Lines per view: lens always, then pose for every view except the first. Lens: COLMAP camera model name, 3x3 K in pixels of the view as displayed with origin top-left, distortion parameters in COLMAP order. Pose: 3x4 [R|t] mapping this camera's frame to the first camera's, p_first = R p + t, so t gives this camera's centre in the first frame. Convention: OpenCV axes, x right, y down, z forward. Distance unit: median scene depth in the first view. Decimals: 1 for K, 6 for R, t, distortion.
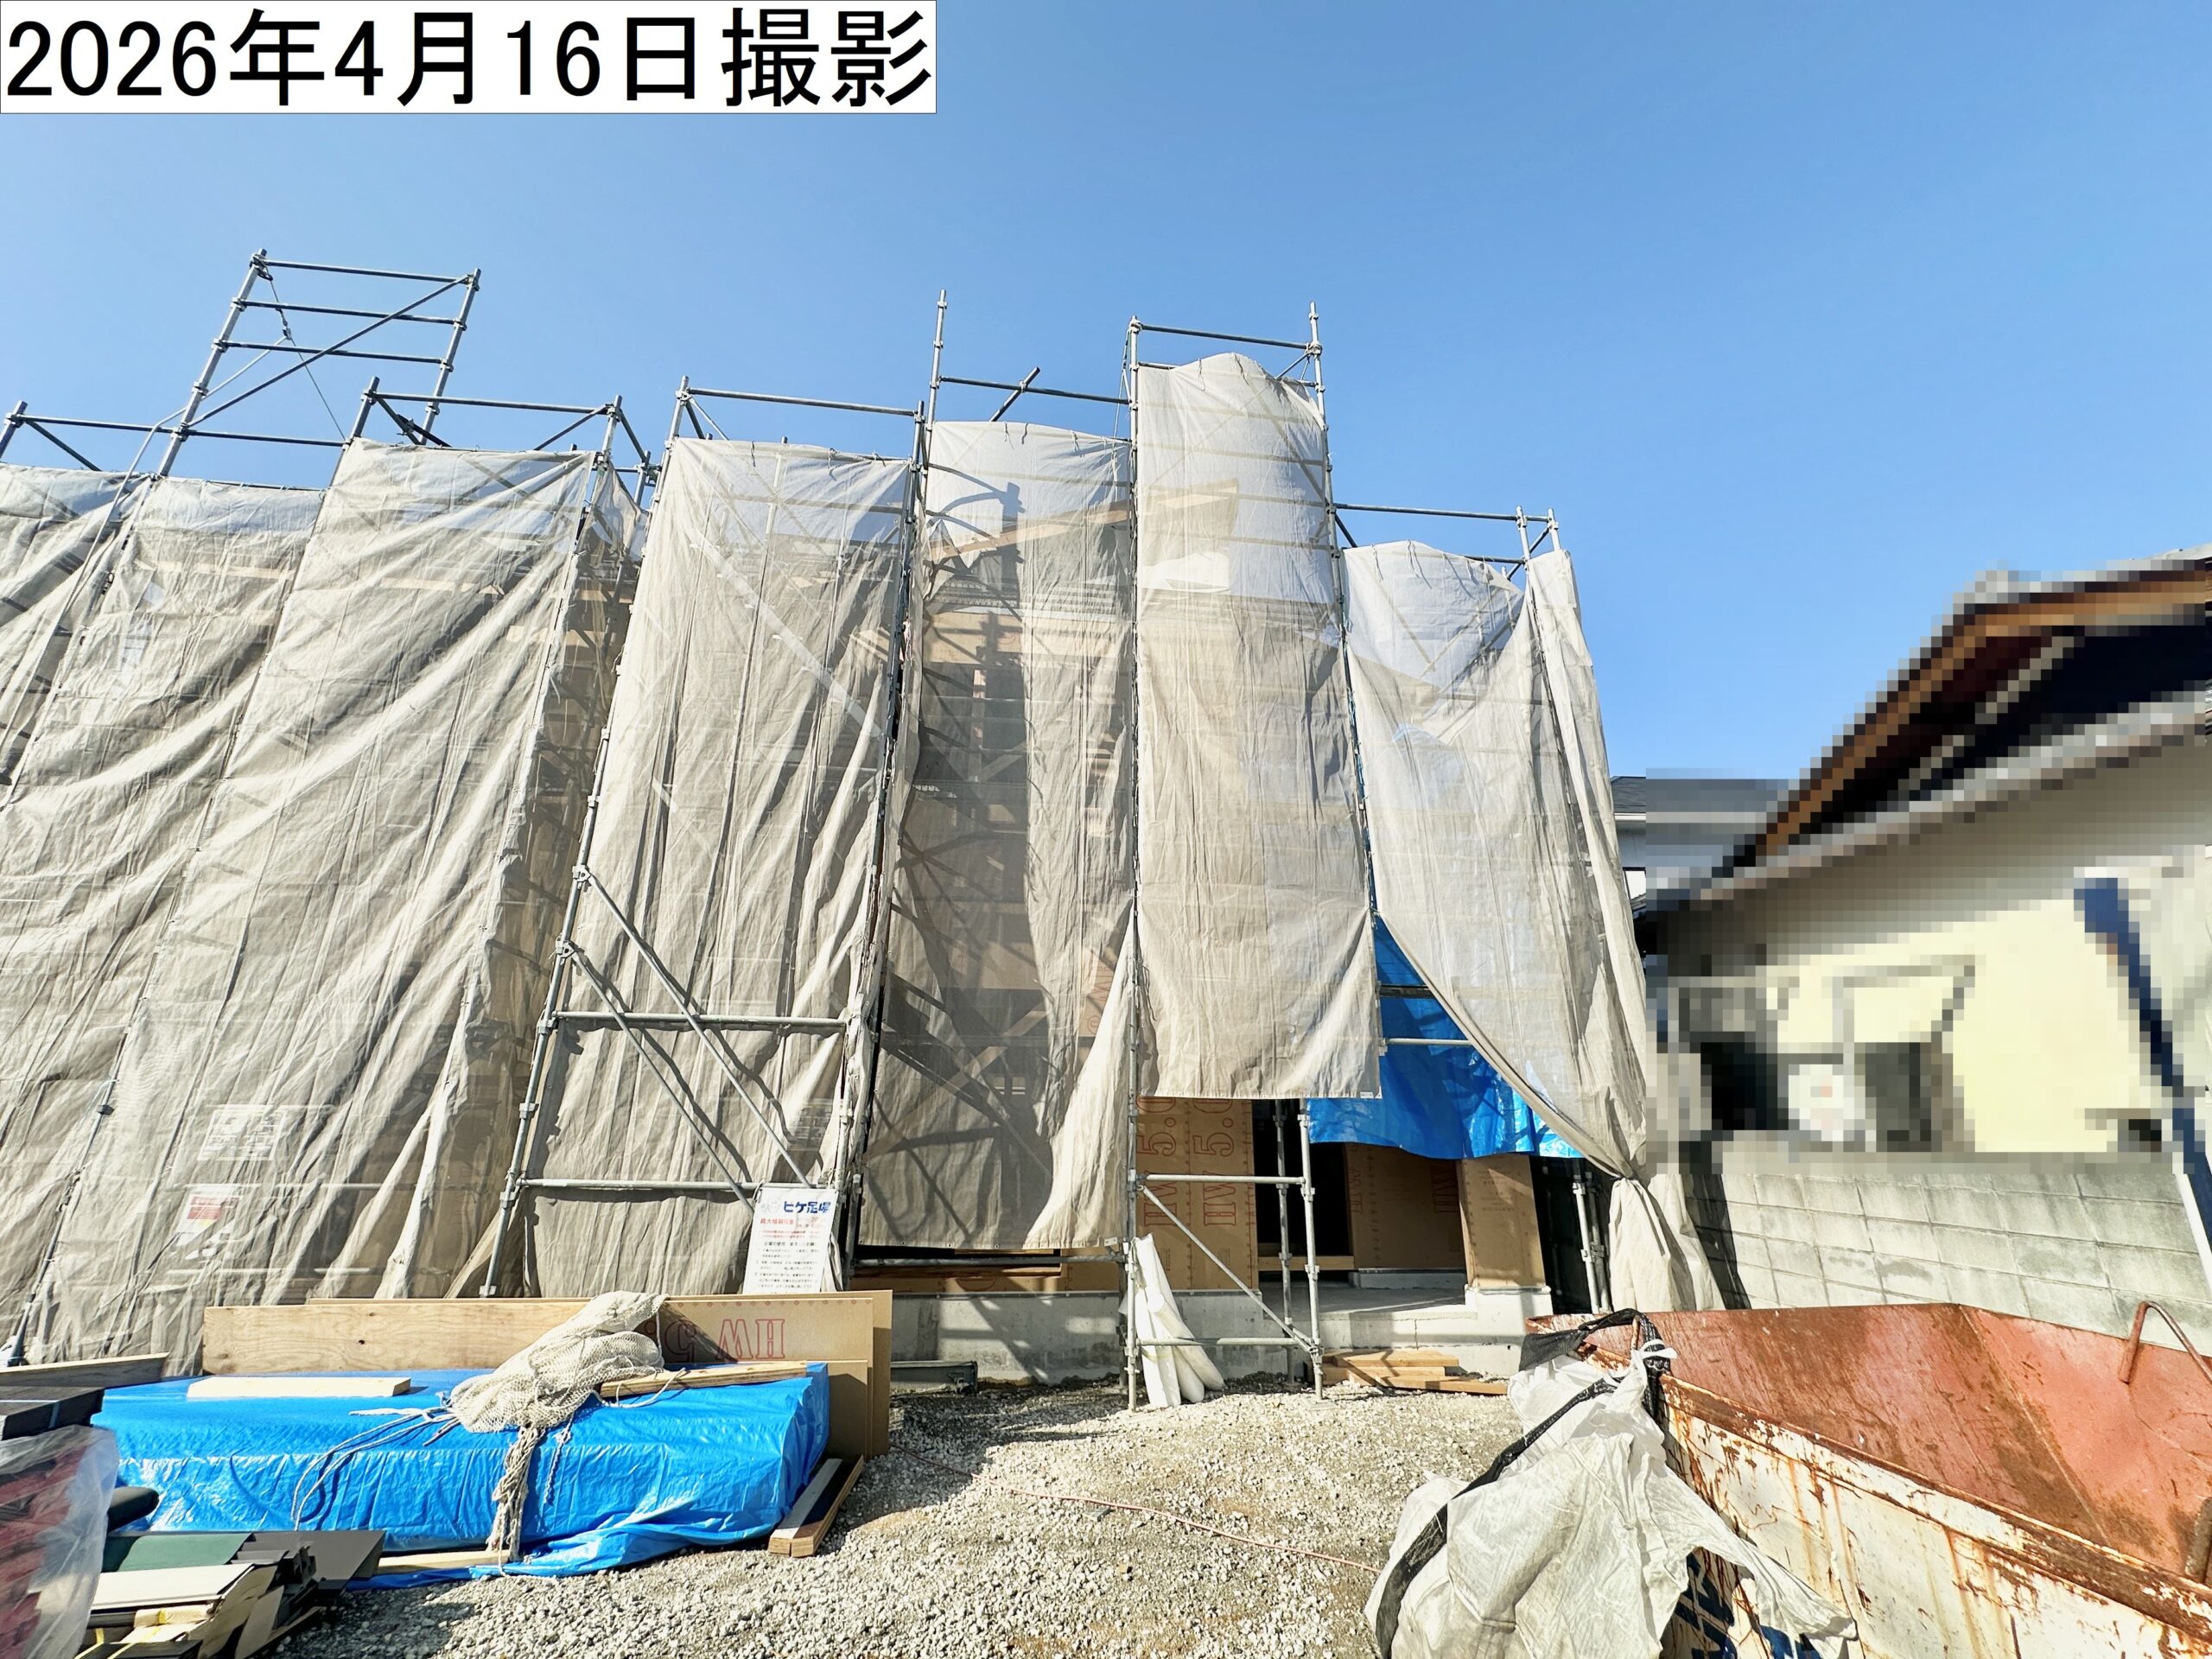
lens RADIAL K [[871.1, 0, 1106.0], [0, 871.1, 829.5], [0, 0, 1]] dist [-0.001982, -0.000028]
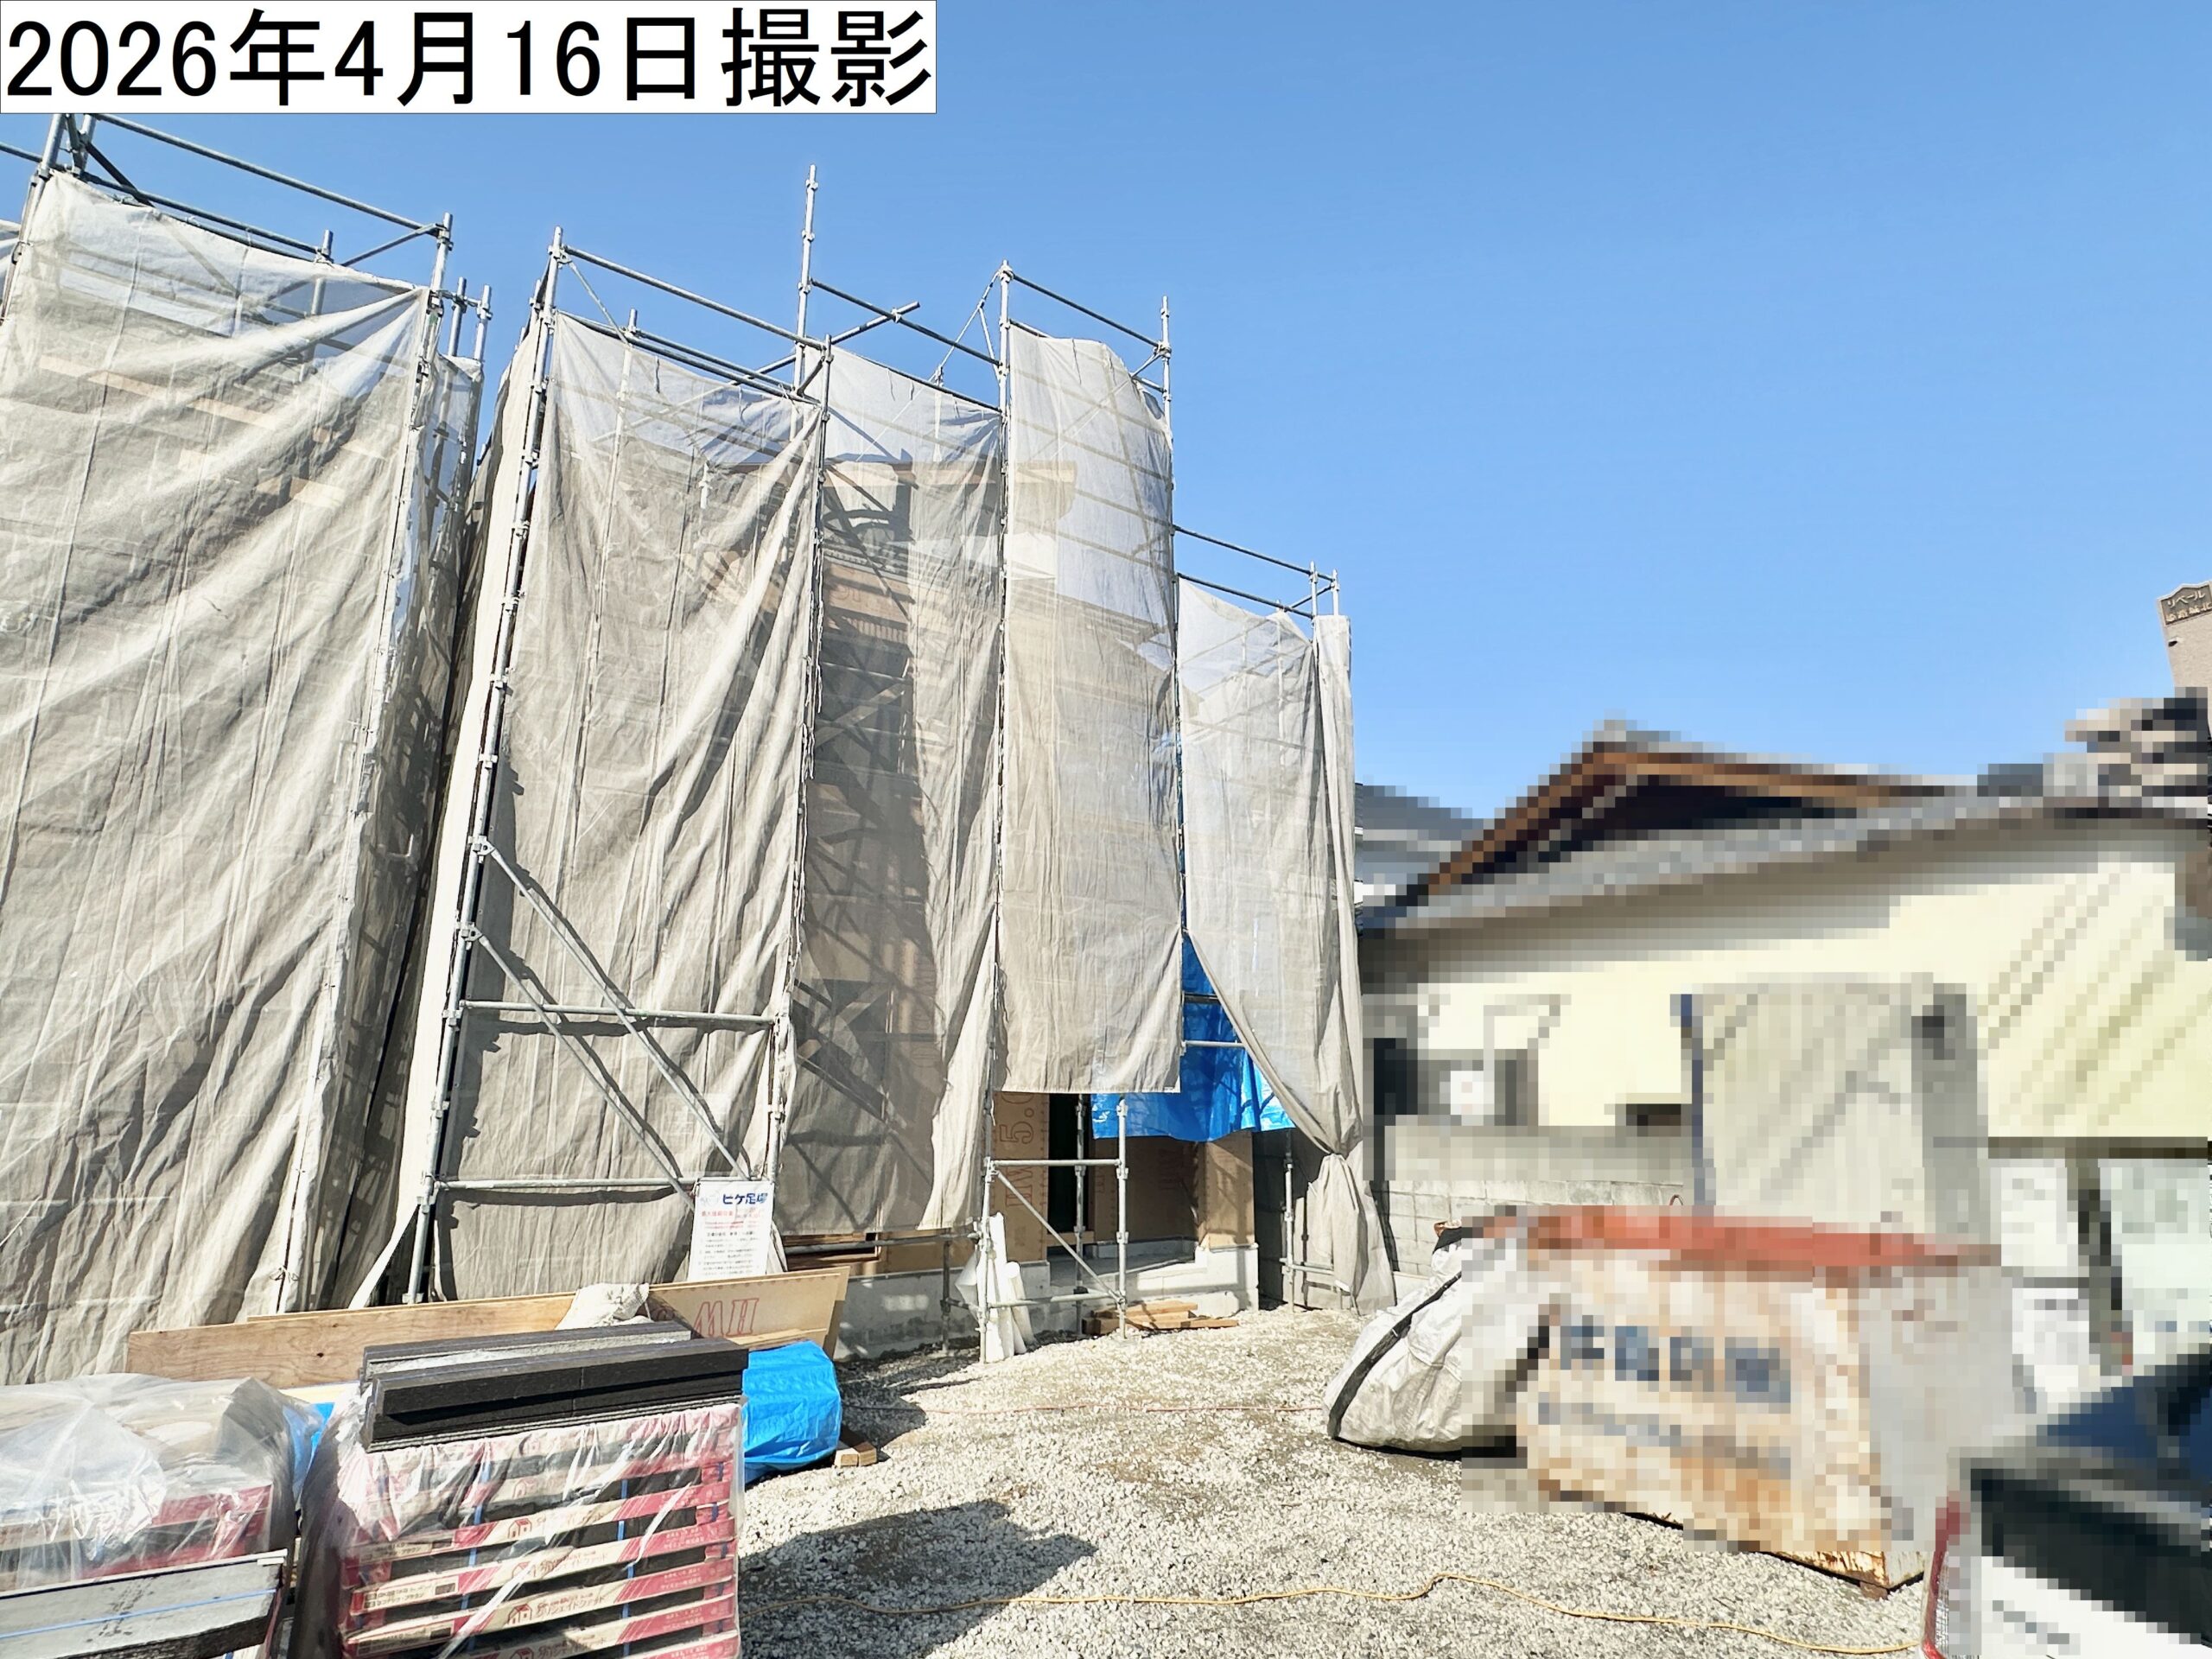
lens RADIAL K [[1172.6, 0, 1106.0], [0, 1172.6, 829.5], [0, 0, 1]] dist [-0.004476, 0.000482]
pose [[0.879412, 0.102863, 0.464816, -0.567991], [-0.146172, 0.987557, 0.058005, -0.120674], [-0.453065, -0.118953, 0.883505, -0.313999]]
